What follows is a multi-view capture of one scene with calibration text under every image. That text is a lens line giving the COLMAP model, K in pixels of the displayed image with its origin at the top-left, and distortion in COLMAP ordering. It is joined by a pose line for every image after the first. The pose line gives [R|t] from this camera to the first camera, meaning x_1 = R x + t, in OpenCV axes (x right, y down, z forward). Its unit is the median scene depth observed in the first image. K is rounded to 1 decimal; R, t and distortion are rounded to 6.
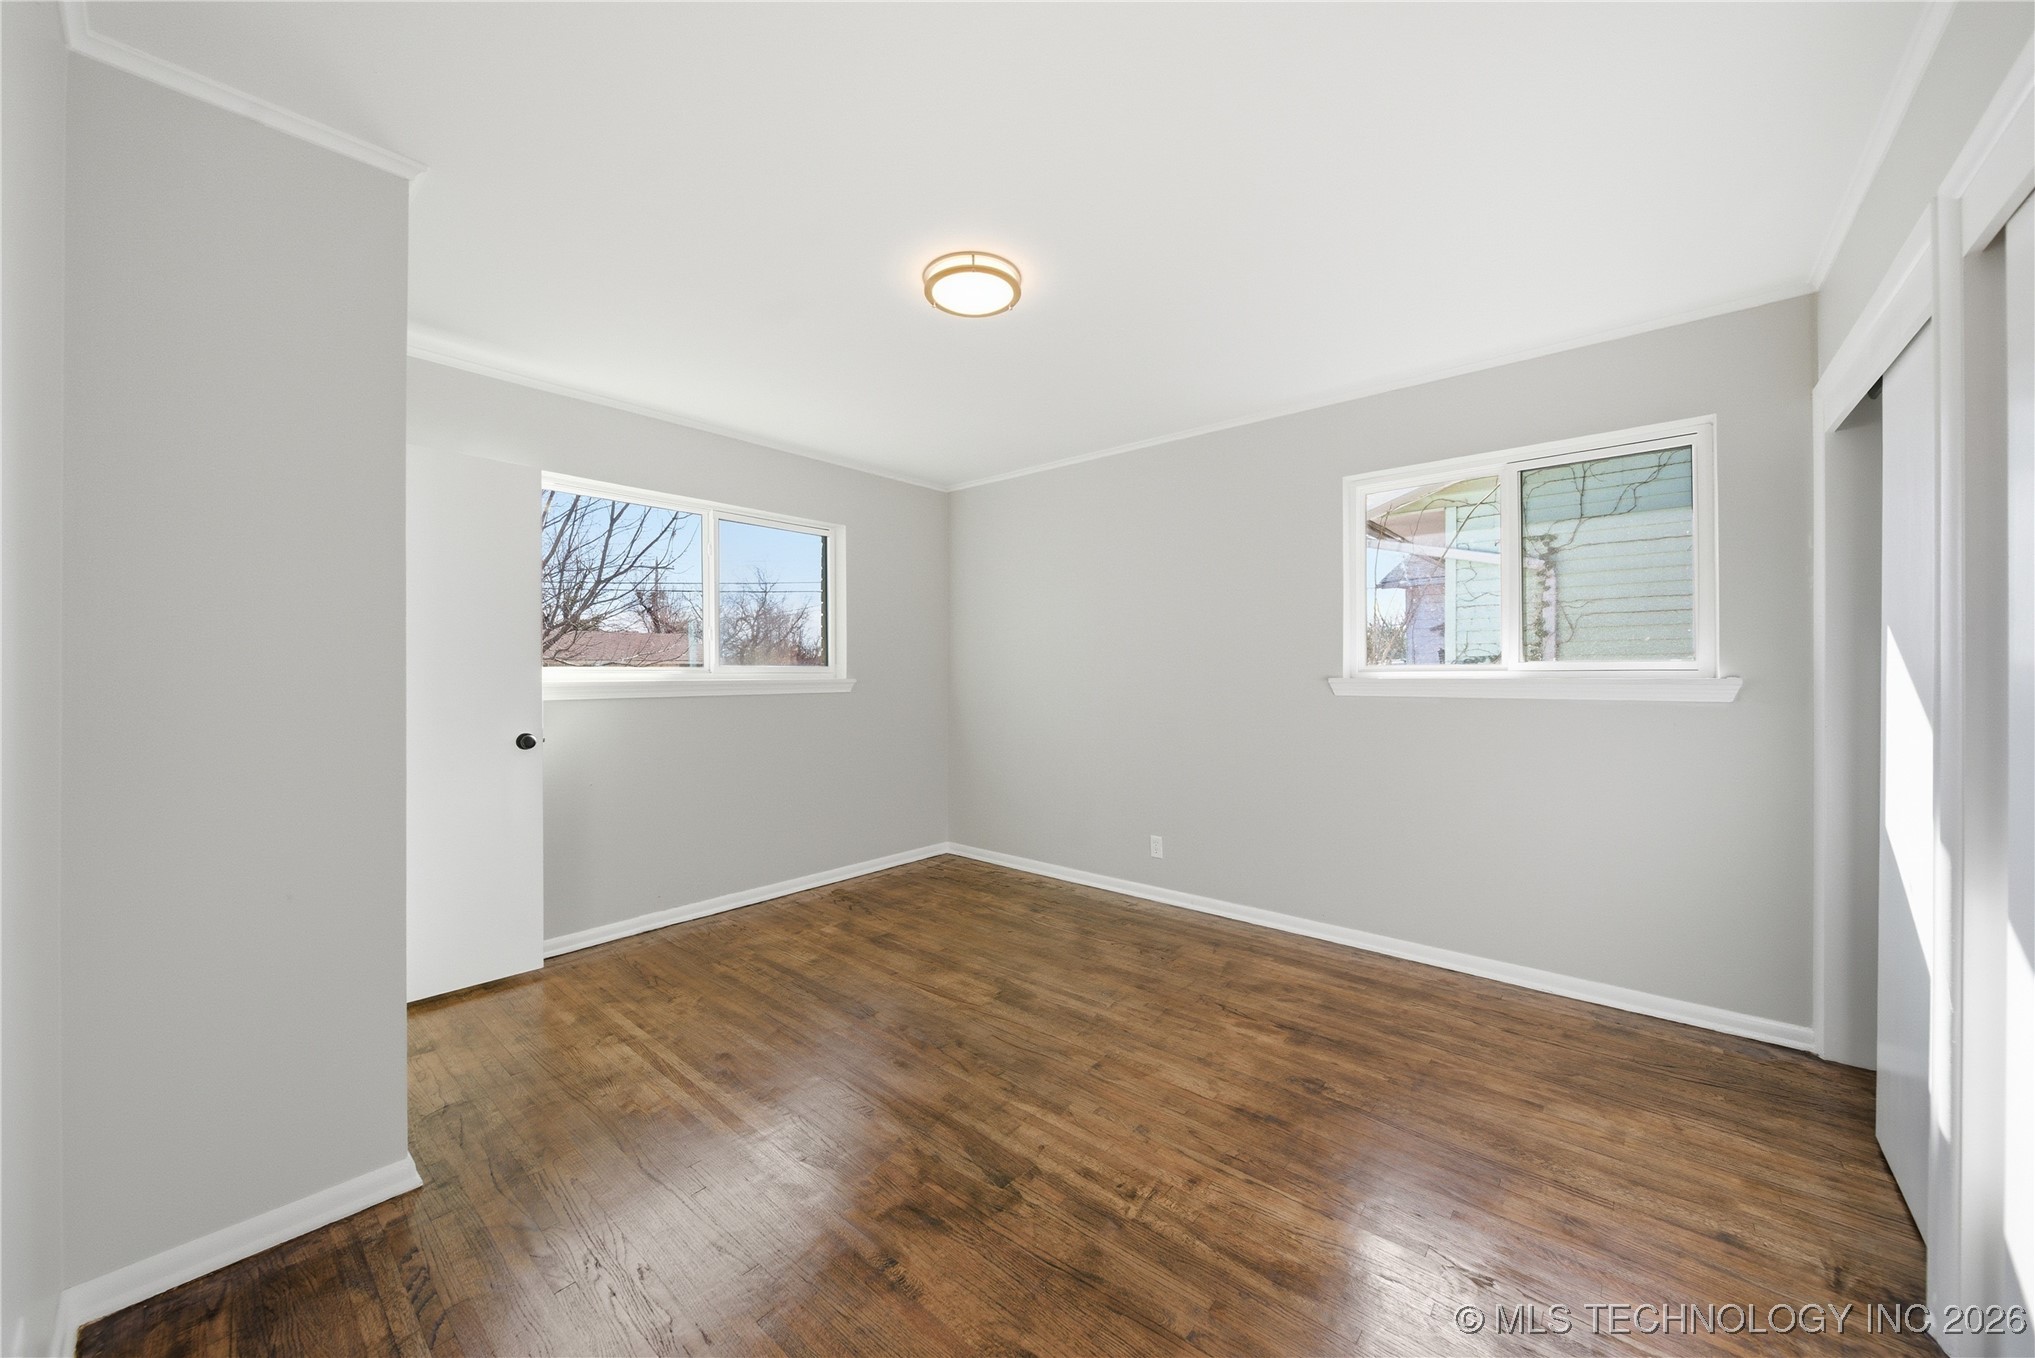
lens RADIAL K [[725.6, 0, 1026.6], [0, 725.6, 670.5], [0, 0, 1]] dist [-0.015629, -0.000123]
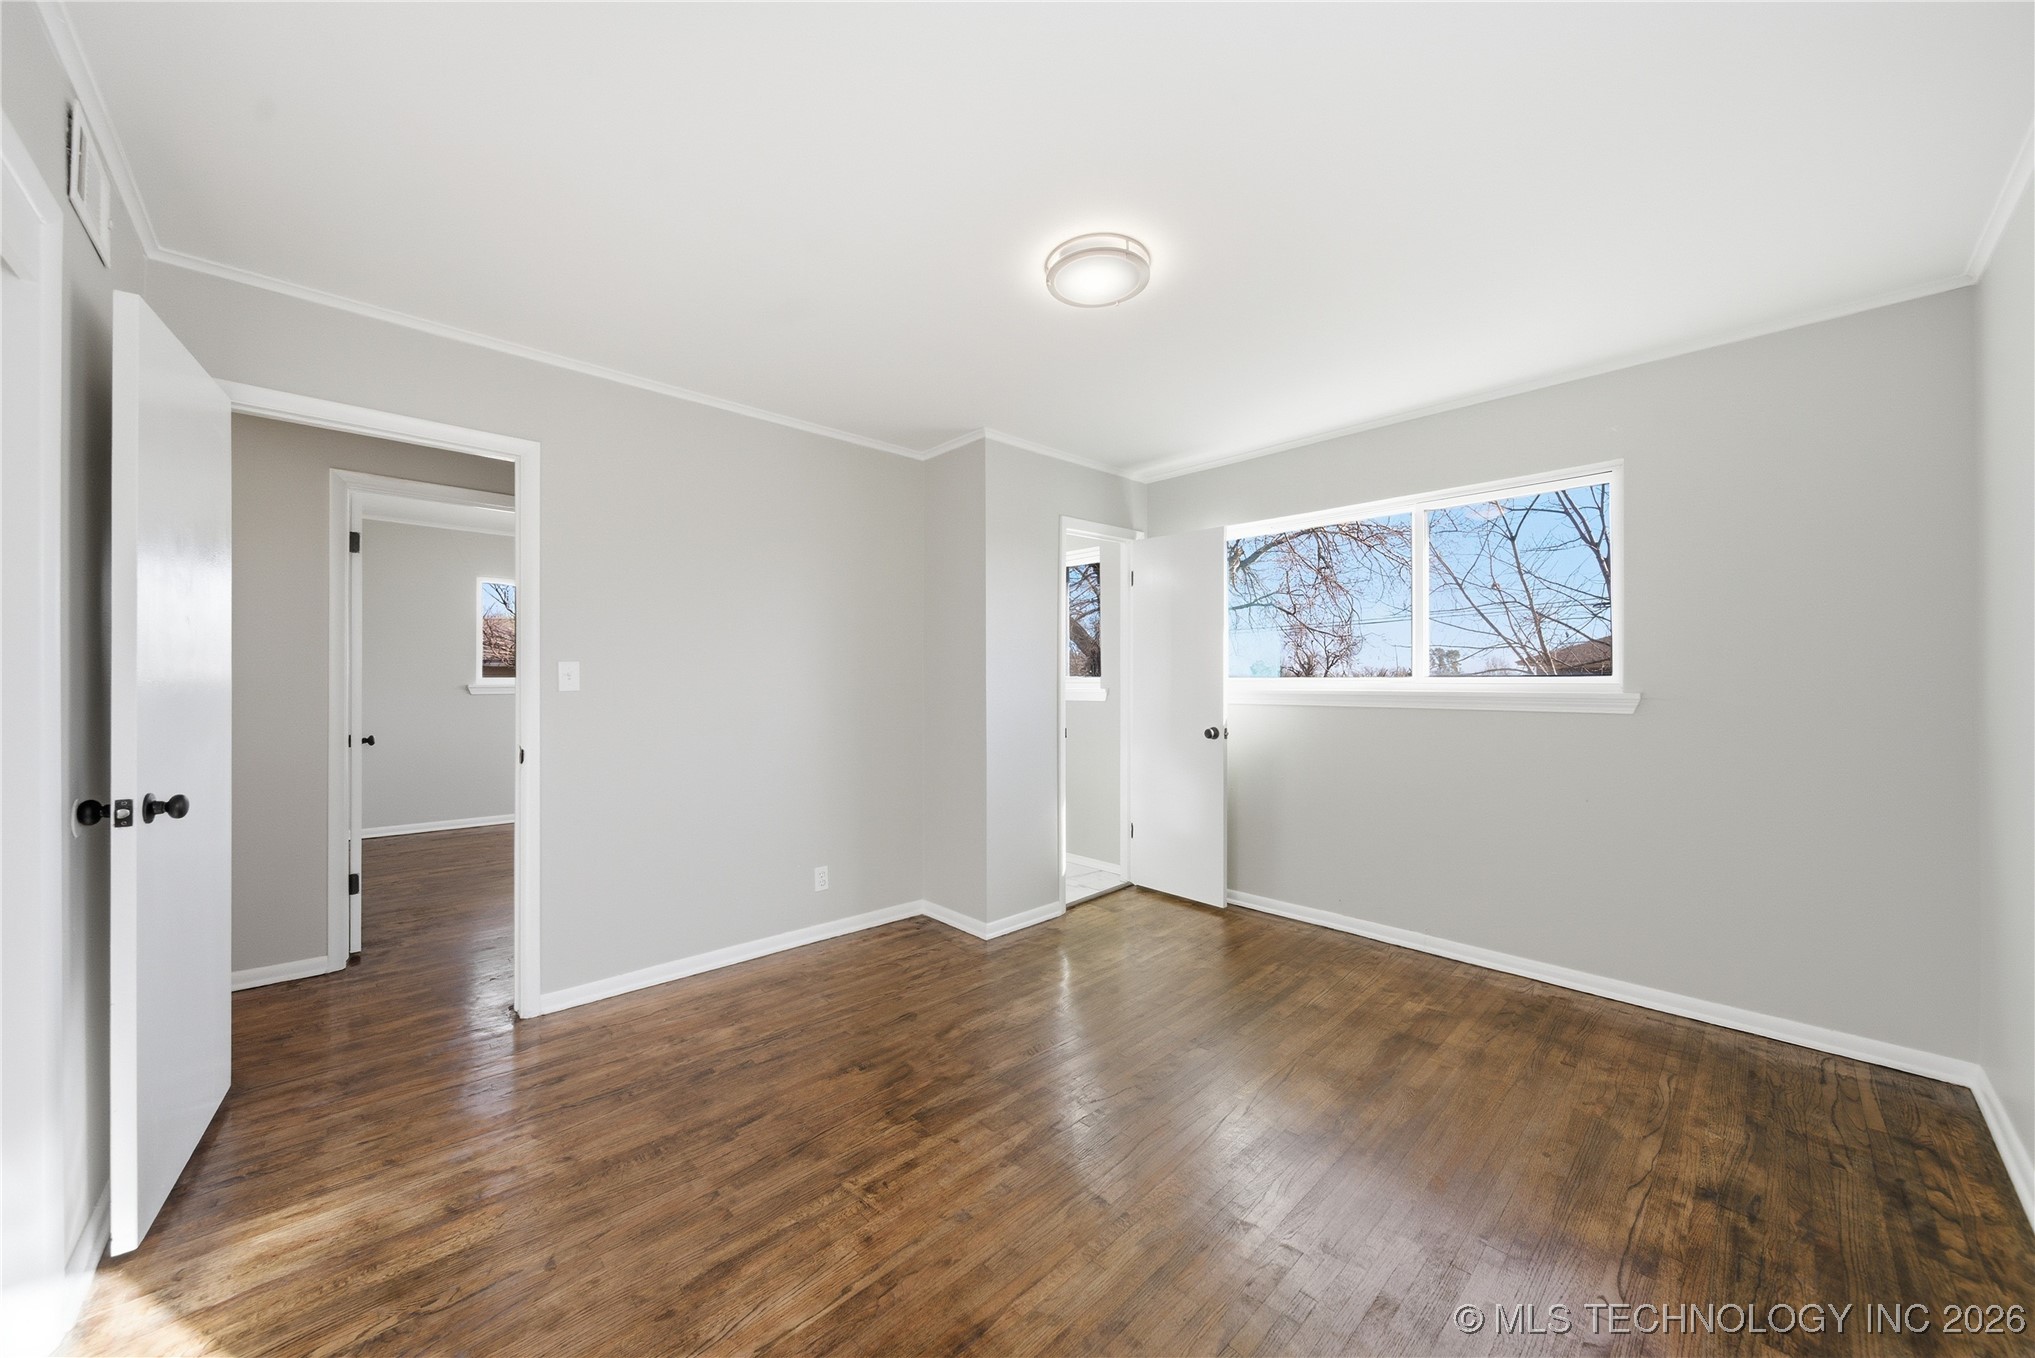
lens RADIAL K [[725.6, 0, 1026.6], [0, 725.6, 673.6], [0, 0, 1]] dist [-0.015629, -0.000123]
pose [[-0.104061, -0.000478, -0.994571, 0.981416], [-0.006367, 0.999980, 0.000186, -0.017297], [0.994551, 0.006352, -0.104062, 1.124949]]
